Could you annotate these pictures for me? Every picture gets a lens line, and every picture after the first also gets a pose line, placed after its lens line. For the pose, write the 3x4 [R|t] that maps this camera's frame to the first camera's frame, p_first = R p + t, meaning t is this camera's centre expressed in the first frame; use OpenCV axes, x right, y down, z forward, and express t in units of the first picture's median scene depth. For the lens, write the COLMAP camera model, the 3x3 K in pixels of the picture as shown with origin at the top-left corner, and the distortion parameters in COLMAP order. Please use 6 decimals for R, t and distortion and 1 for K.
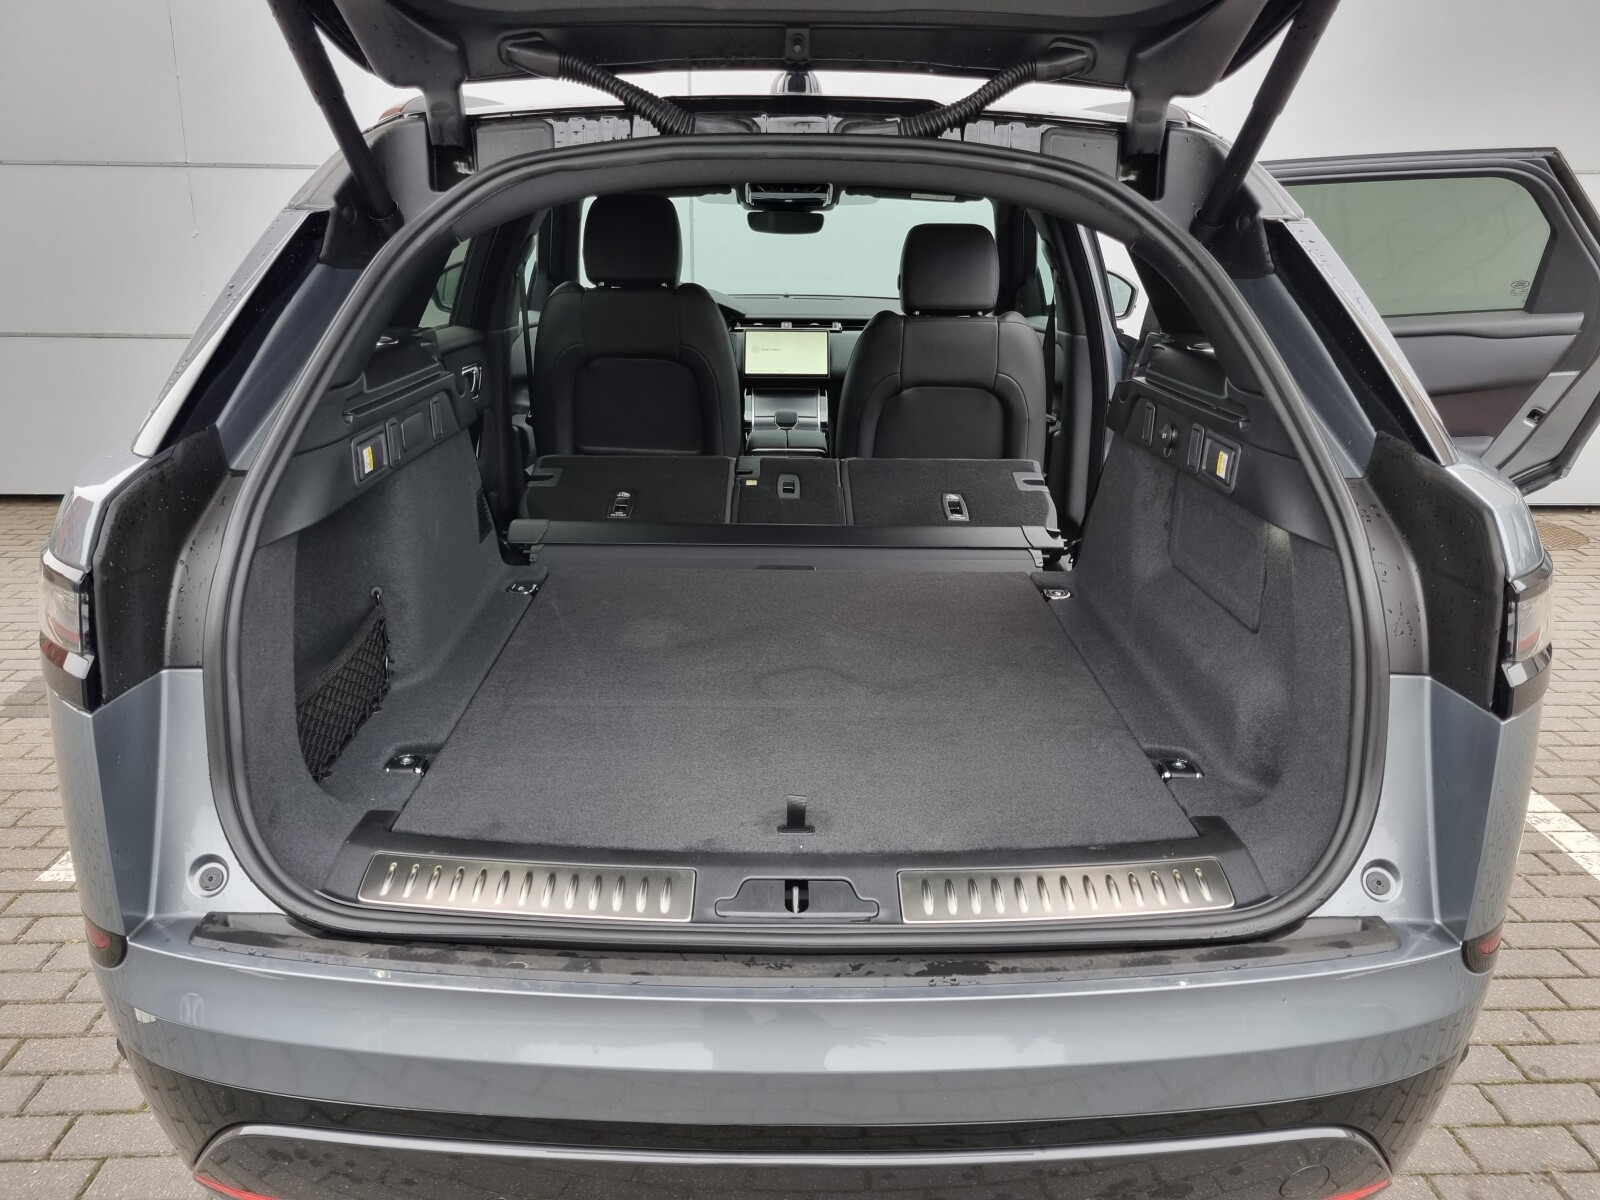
lens RADIAL K [[1181.3, 0, 794.5], [0, 1181.3, 594.0], [0, 0, 1]] dist [0.030295, -0.011558]
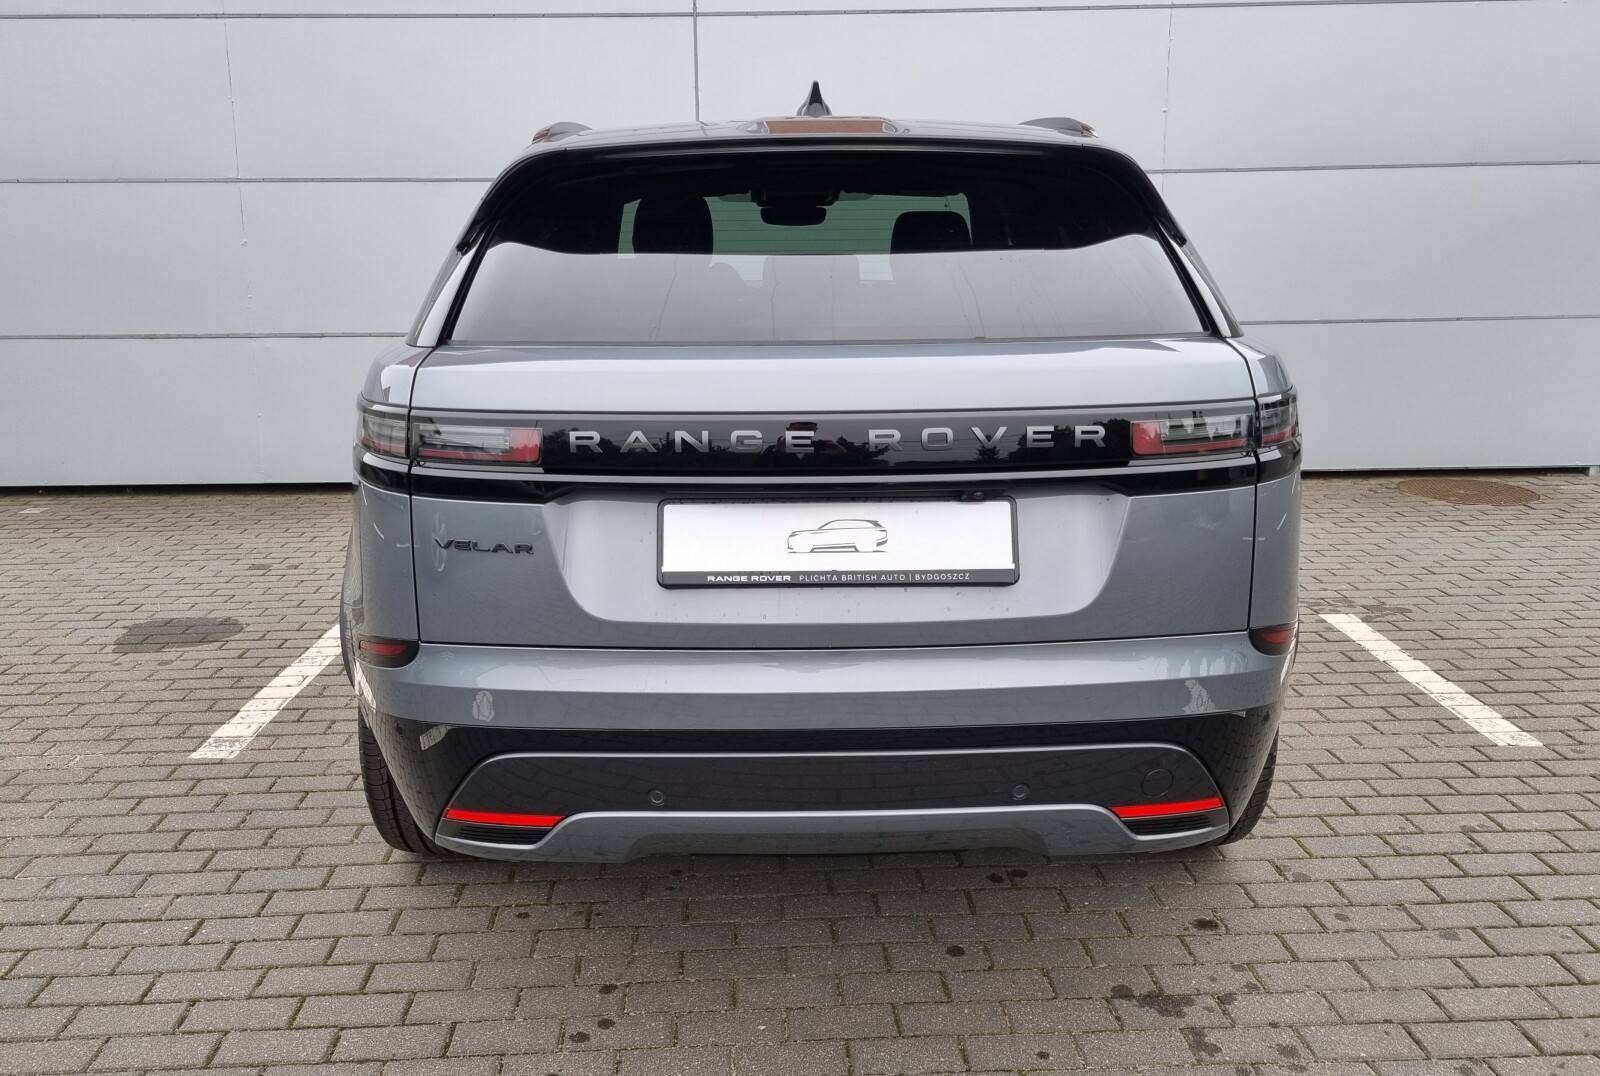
lens RADIAL K [[1264.3, 0, 793.7], [0, 1264.3, 524.3], [0, 0, 1]] dist [0.043406, -0.016173]
pose [[0.999801, -0.019369, 0.004803, -0.024456], [0.019681, 0.996832, -0.077060, 0.111232], [-0.003295, 0.077140, 0.997015, -0.293572]]
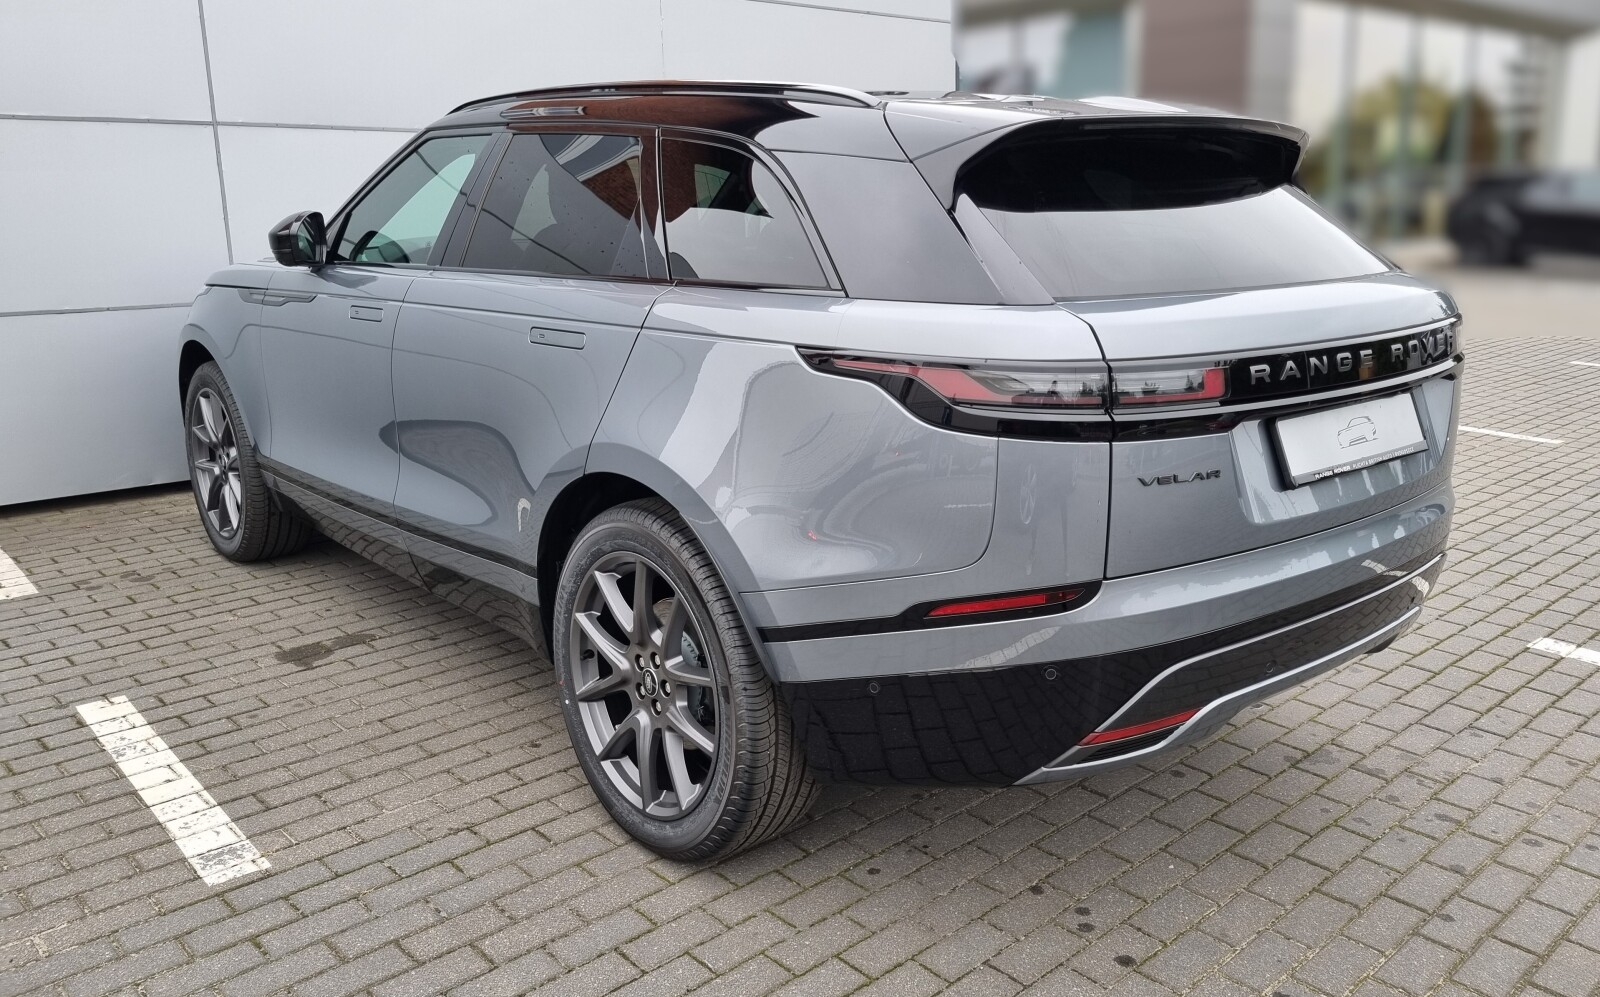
lens RADIAL K [[1235.6, 0, 789.1], [0, 1235.6, 494.6], [0, 0, 1]] dist [0.043875, -0.011300]
pose [[0.759595, -0.161415, 0.630048, -0.818676], [0.198391, 0.980051, 0.011901, 0.023232], [-0.619400, 0.115955, 0.776465, -0.043928]]
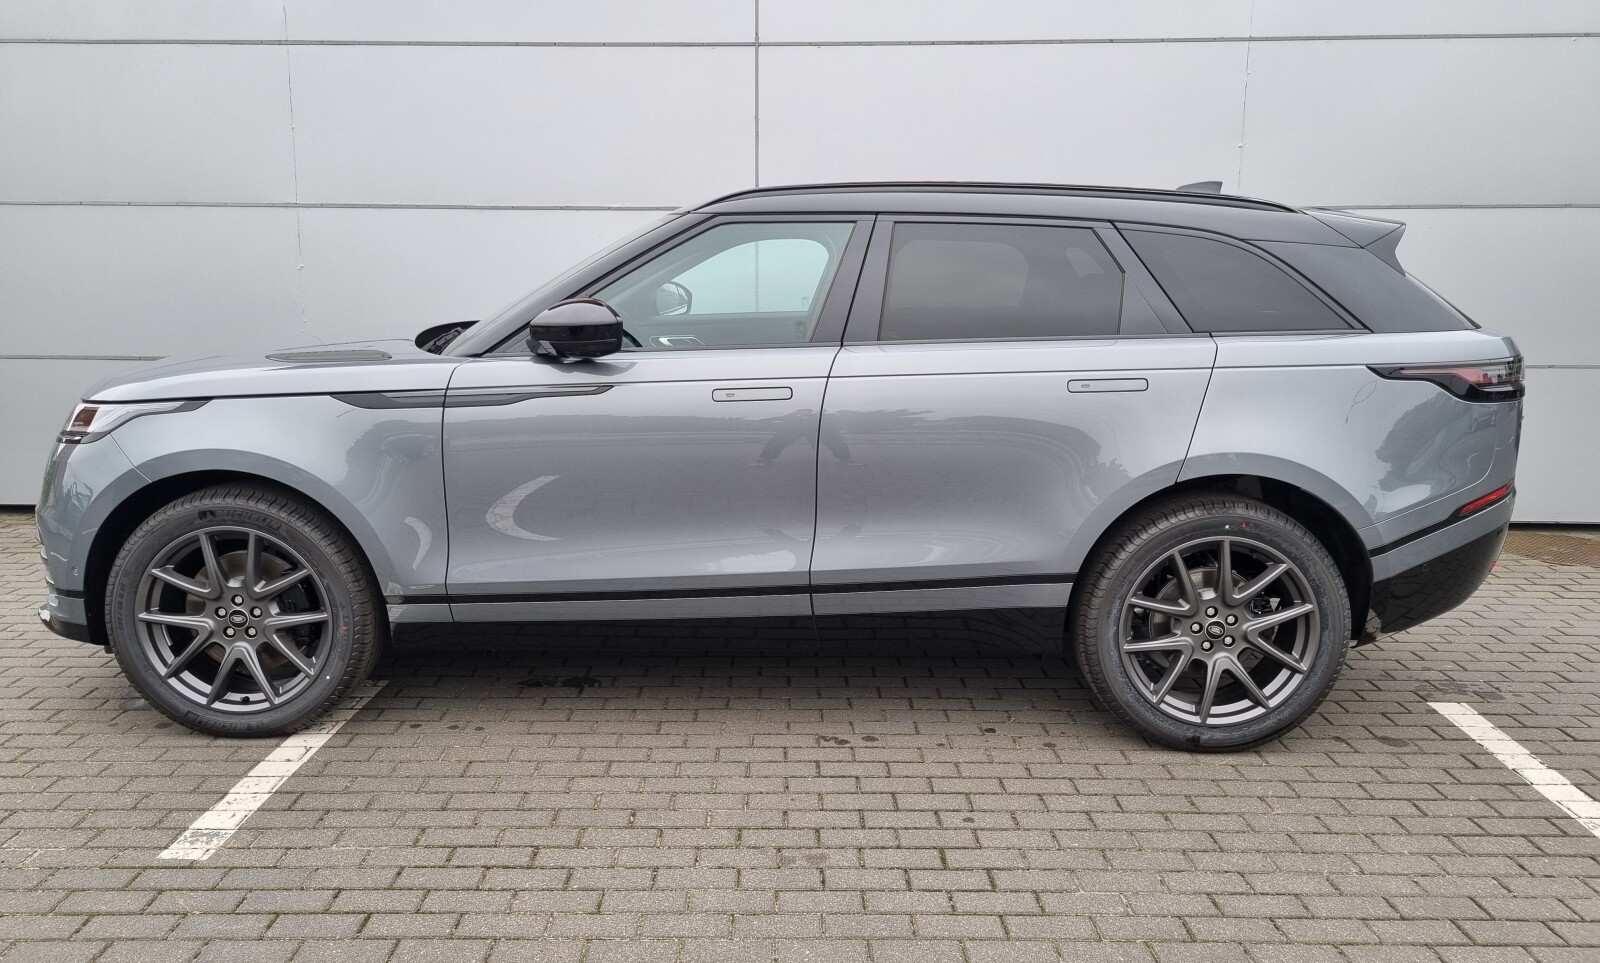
lens RADIAL K [[1179.8, 0, 798.4], [0, 1179.8, 485.6], [0, 0, 1]] dist [0.047679, -0.027898]
pose [[0.999370, 0.004059, -0.035251, -0.023293], [-0.007851, 0.994107, -0.108115, 0.018645], [0.034605, 0.108324, 0.993513, -0.078063]]
